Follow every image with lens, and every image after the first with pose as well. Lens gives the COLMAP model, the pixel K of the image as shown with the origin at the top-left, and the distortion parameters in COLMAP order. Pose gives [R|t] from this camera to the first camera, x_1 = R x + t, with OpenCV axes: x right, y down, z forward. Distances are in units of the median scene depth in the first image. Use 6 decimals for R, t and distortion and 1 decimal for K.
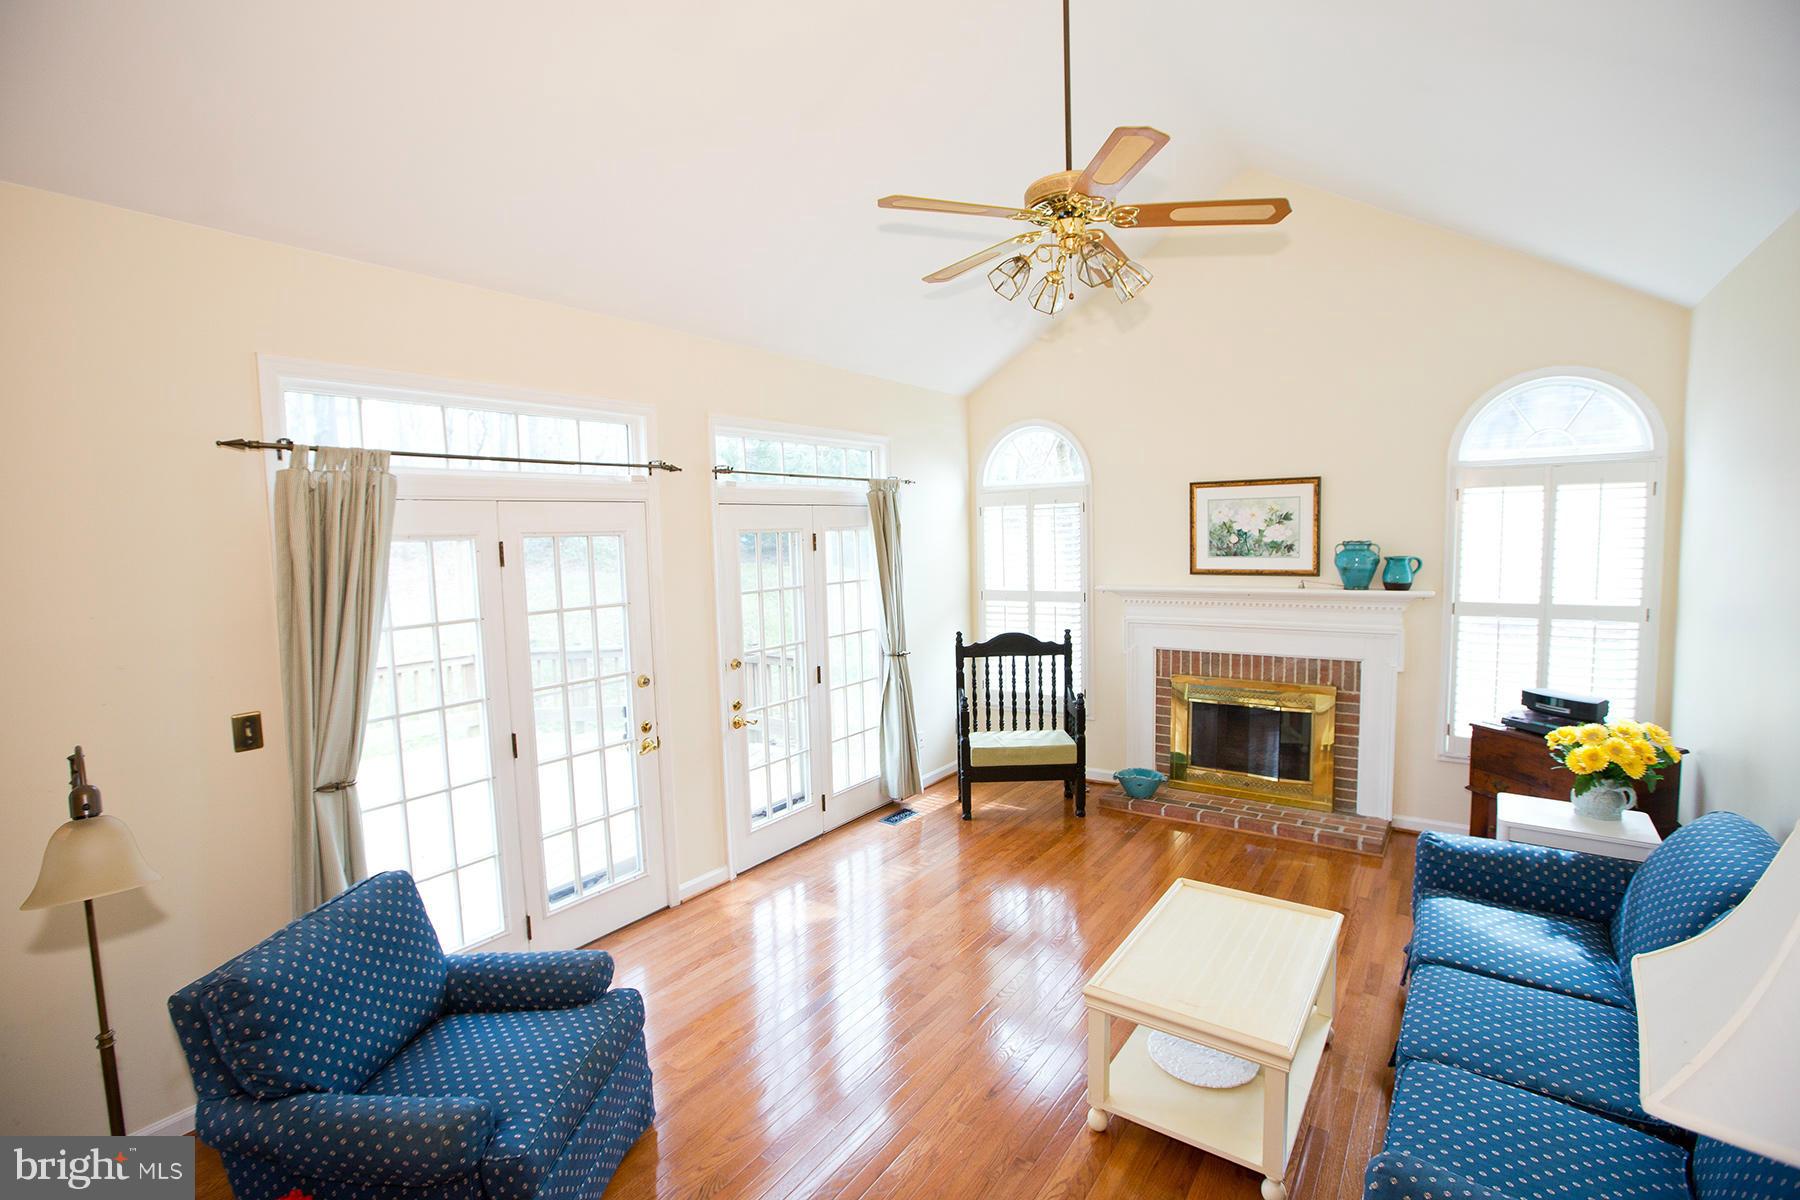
lens RADIAL K [[795.4, 0, 888.5], [0, 795.4, 594.3], [0, 0, 1]] dist [-0.047108, 0.011228]
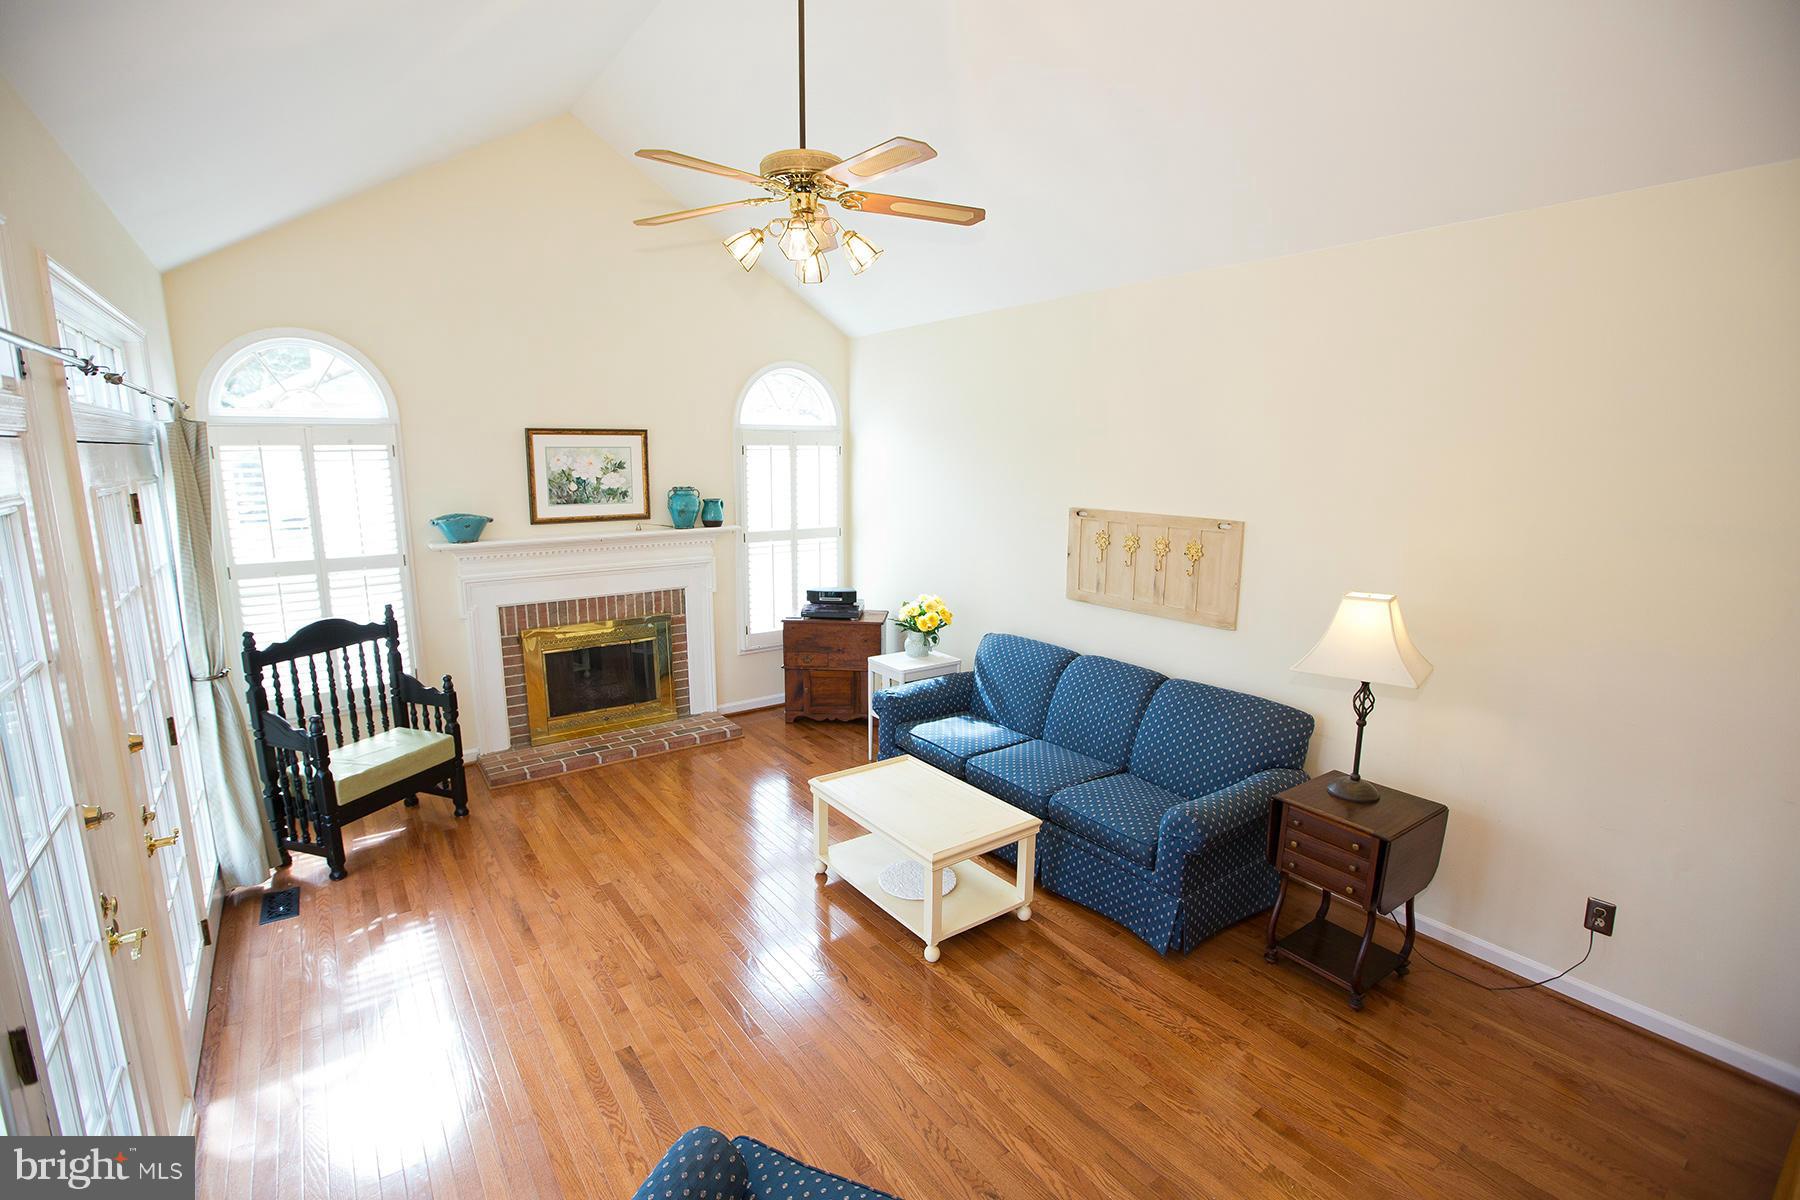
lens RADIAL K [[816.2, 0, 878.1], [0, 816.2, 589.9], [0, 0, 1]] dist [-0.045574, 0.010331]
pose [[0.313987, -0.140207, 0.939018, -0.454269], [0.062633, 0.989940, 0.126867, -0.049205], [-0.947359, 0.018979, 0.319610, 0.316904]]
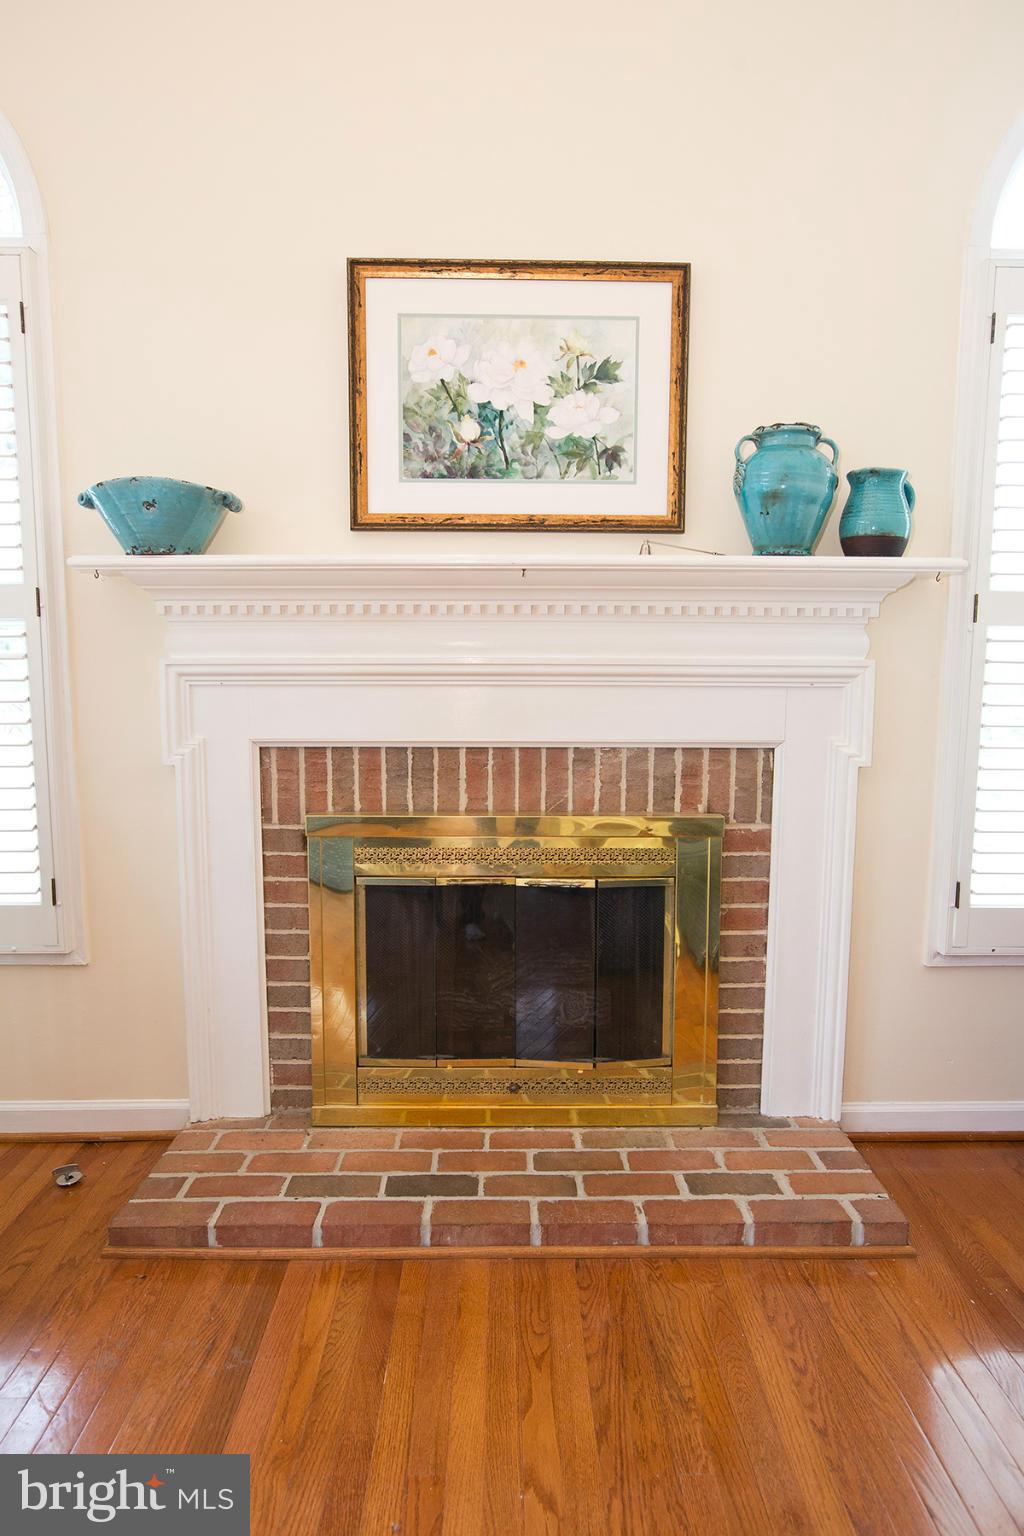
lens RADIAL K [[953.5, 0, 516.9], [0, 953.5, 789.2], [0, 0, 1]] dist [-0.050452, -0.000264]
pose [[0.796778, -0.050506, 0.602157, 0.195239], [0.025096, 0.998407, 0.050535, 0.076797], [-0.603751, -0.025153, 0.796776, 0.669600]]
